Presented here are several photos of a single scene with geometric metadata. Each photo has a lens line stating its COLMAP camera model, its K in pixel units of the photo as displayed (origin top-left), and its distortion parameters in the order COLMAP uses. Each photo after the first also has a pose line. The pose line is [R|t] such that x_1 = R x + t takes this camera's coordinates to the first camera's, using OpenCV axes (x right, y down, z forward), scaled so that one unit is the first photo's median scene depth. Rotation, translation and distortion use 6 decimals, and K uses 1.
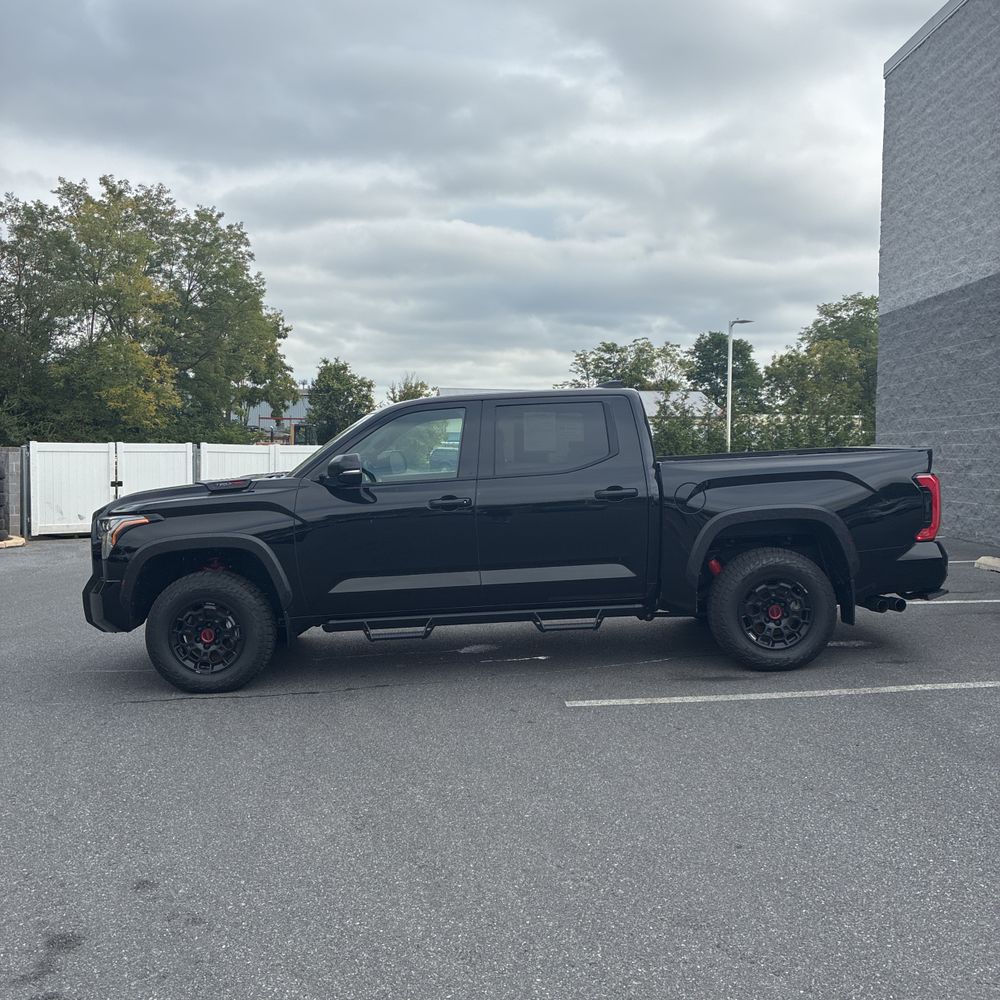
lens RADIAL K [[1005.5, 0, 507.7], [0, 1005.5, 495.2], [0, 0, 1]] dist [0.018469, 0.000000]
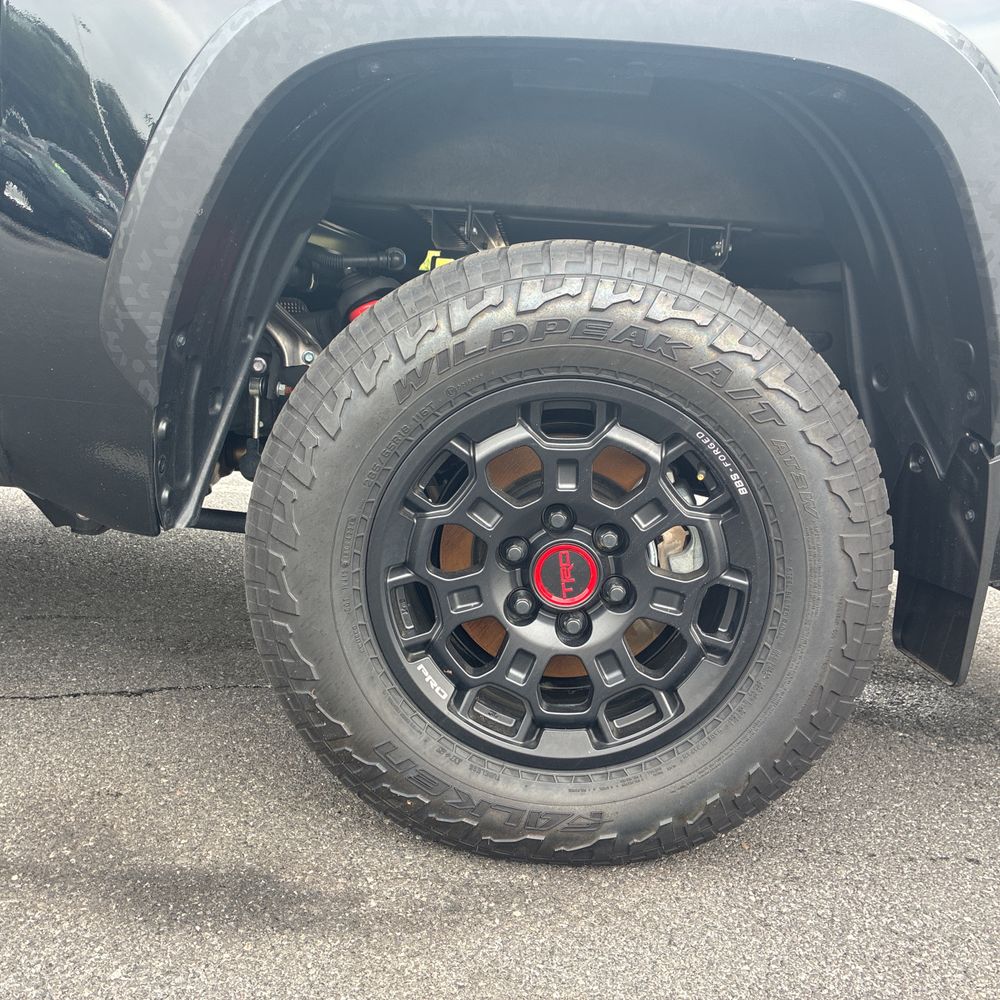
lens RADIAL K [[1005.5, 0, 507.7], [0, 1005.5, 497.1], [0, 0, 1]] dist [0.018469, 0.000000]
pose [[0.993220, 0.116092, 0.006101, 0.030579], [-0.115821, 0.983657, 0.137854, 0.009315], [0.010002, -0.137626, 0.990434, 0.098739]]
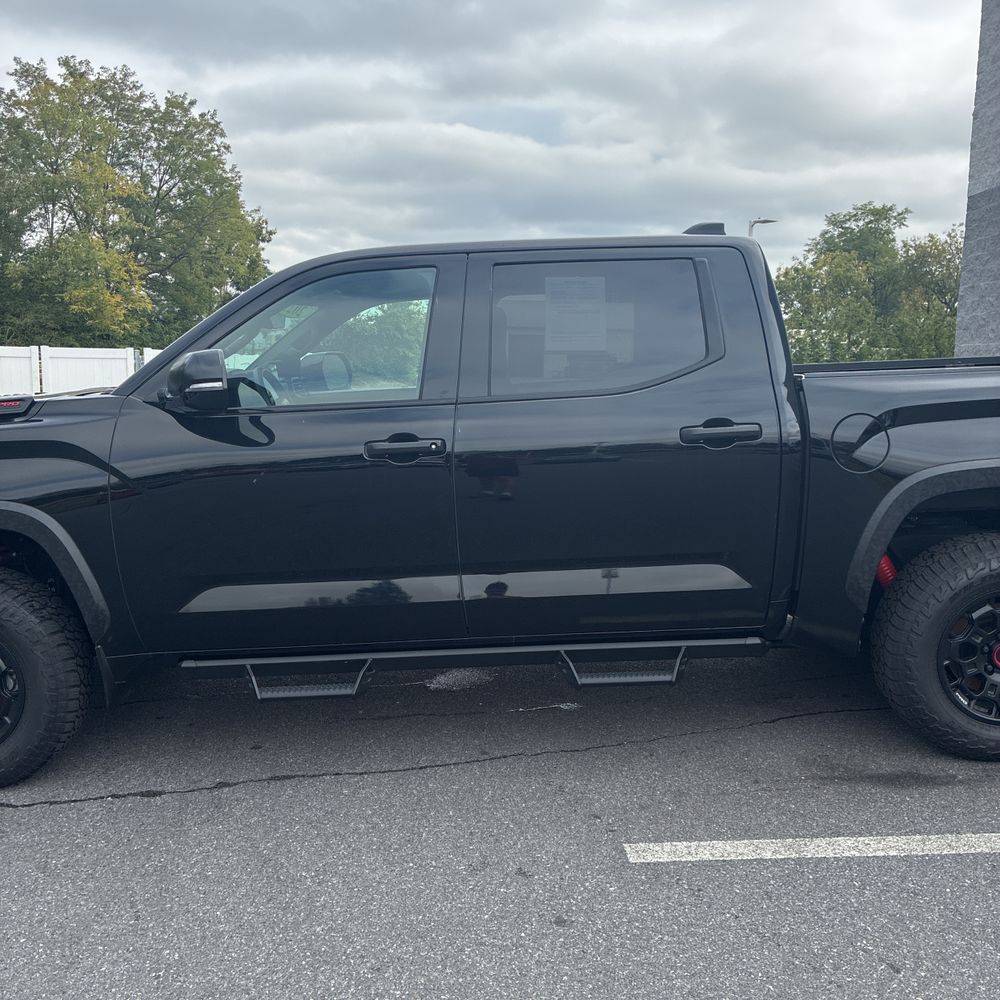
lens RADIAL K [[1005.5, 0, 510.0], [0, 1005.5, 502.6], [0, 0, 1]] dist [0.018469, 0.000000]
pose [[0.999904, 0.009761, 0.009877, -0.000854], [-0.010626, 0.995729, 0.091714, -0.001518], [-0.008940, -0.091811, 0.995736, 0.057031]]
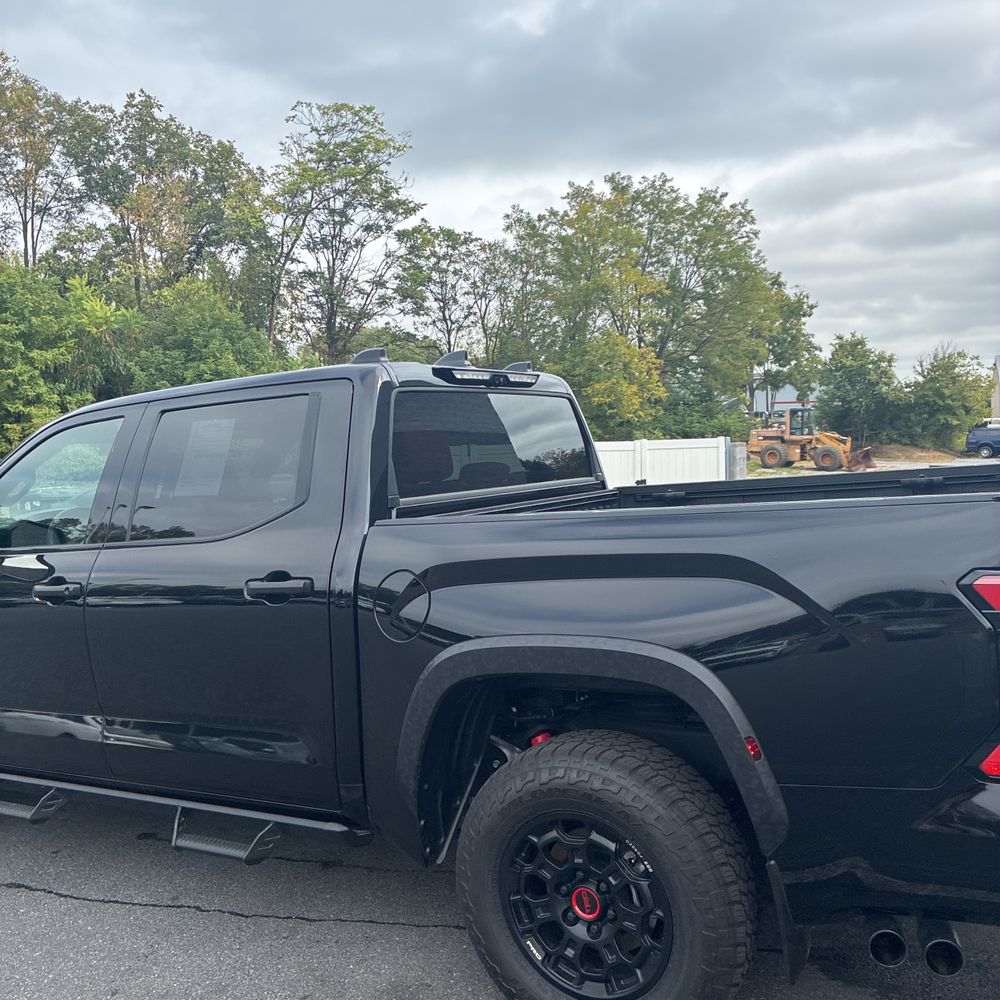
lens RADIAL K [[1005.5, 0, 502.7], [0, 1005.5, 508.6], [0, 0, 1]] dist [0.018469, 0.000000]
pose [[0.852727, 0.003353, -0.522346, 0.054107], [0.011636, 0.999609, 0.025413, -0.006070], [0.522227, -0.027748, 0.852355, 0.078747]]
